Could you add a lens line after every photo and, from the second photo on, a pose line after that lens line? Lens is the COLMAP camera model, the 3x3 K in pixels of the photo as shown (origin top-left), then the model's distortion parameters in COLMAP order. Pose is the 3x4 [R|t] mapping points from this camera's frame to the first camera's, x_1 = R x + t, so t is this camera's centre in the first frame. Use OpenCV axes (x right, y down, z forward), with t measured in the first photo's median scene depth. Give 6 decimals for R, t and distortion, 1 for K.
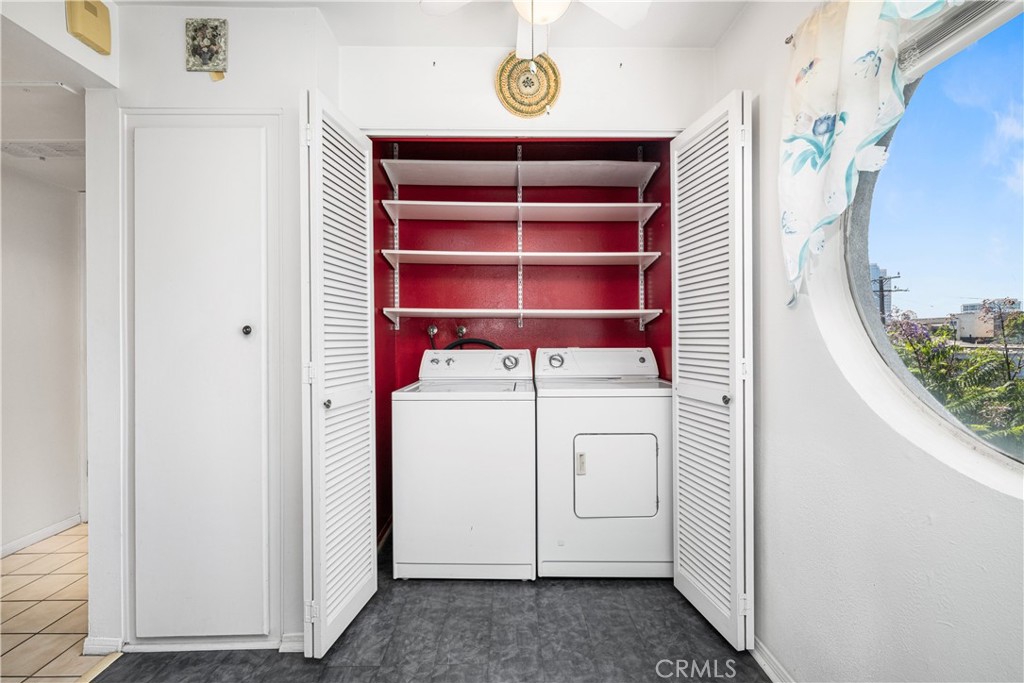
lens RADIAL K [[422.7, 0, 513.0], [0, 422.7, 336.4], [0, 0, 1]] dist [0.000176, 0.000306]
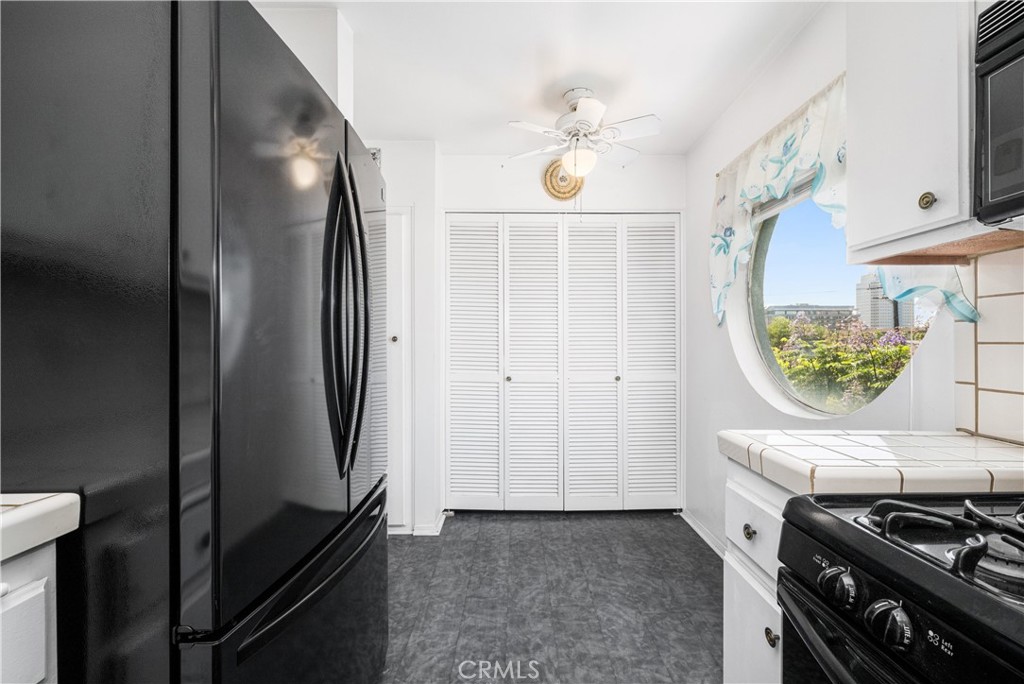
lens RADIAL K [[422.7, 0, 513.7], [0, 422.7, 344.2], [0, 0, 1]] dist [0.000176, 0.000306]
pose [[0.999921, 0.001660, -0.012456, -0.111131], [-0.001638, 0.999997, 0.001732, 0.001692], [0.012459, -0.001711, 0.999921, -0.488213]]
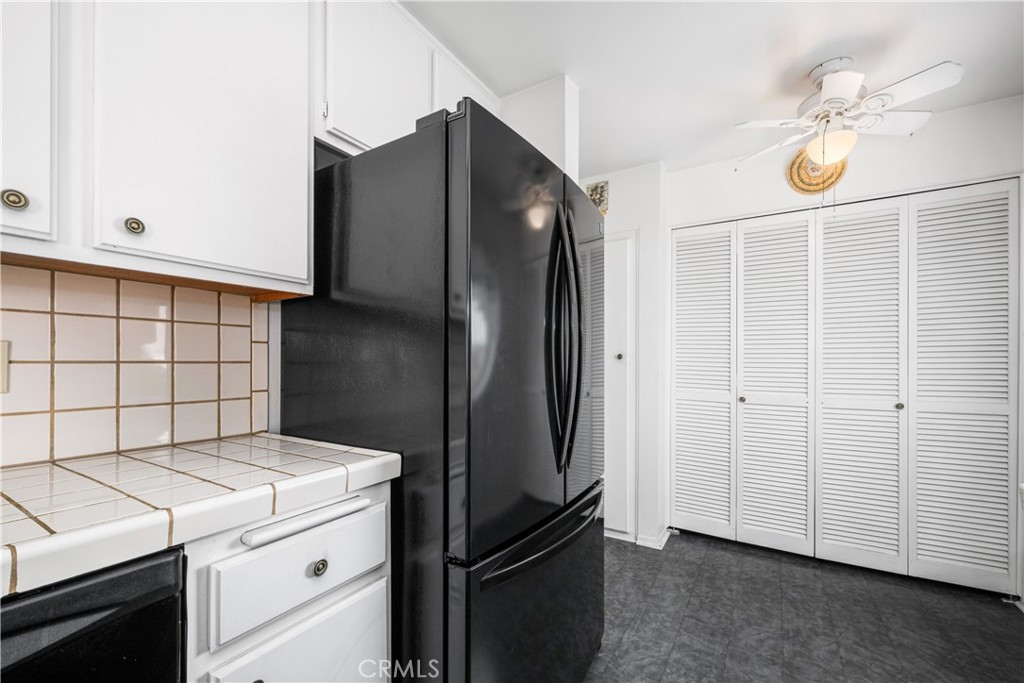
lens RADIAL K [[422.7, 0, 519.8], [0, 422.7, 361.5], [0, 0, 1]] dist [0.000176, 0.000306]
pose [[0.846124, 0.006048, -0.532952, -0.034633], [-0.003593, 0.999978, 0.005644, -0.001918], [0.532974, -0.002861, 0.846127, -0.539435]]
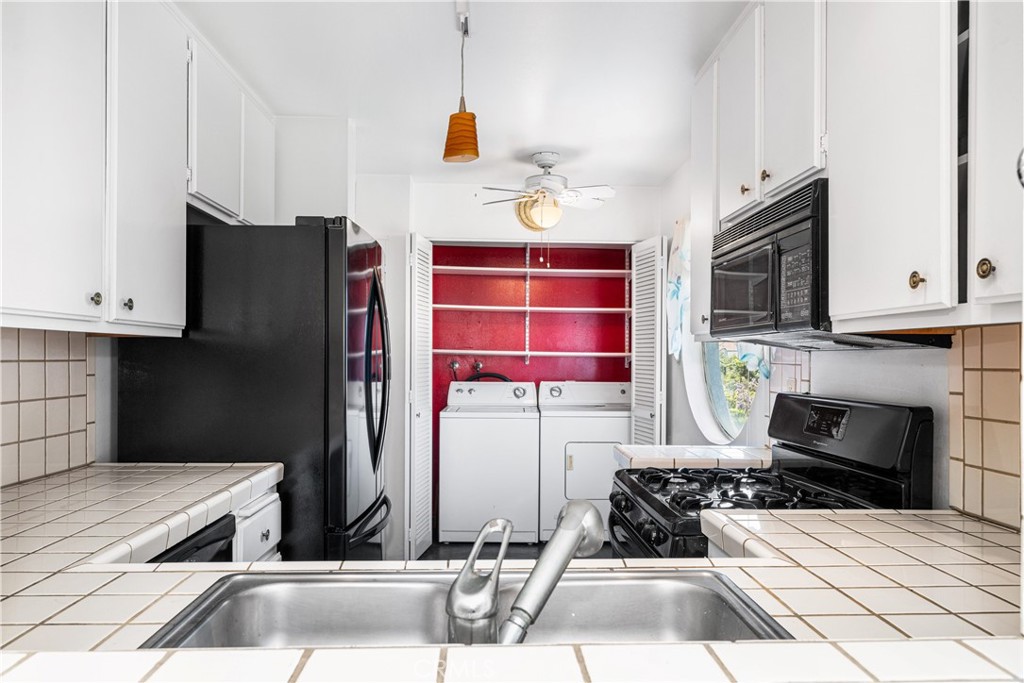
lens RADIAL K [[722.9, 0, 504.0], [0, 722.9, 342.9], [0, 0, 1]] dist [-0.013743, -0.002363]
pose [[0.999922, 0.011269, 0.005367, -0.083790], [-0.011228, 0.999907, -0.007733, -0.088404], [-0.005453, 0.007672, 0.999956, -1.479369]]
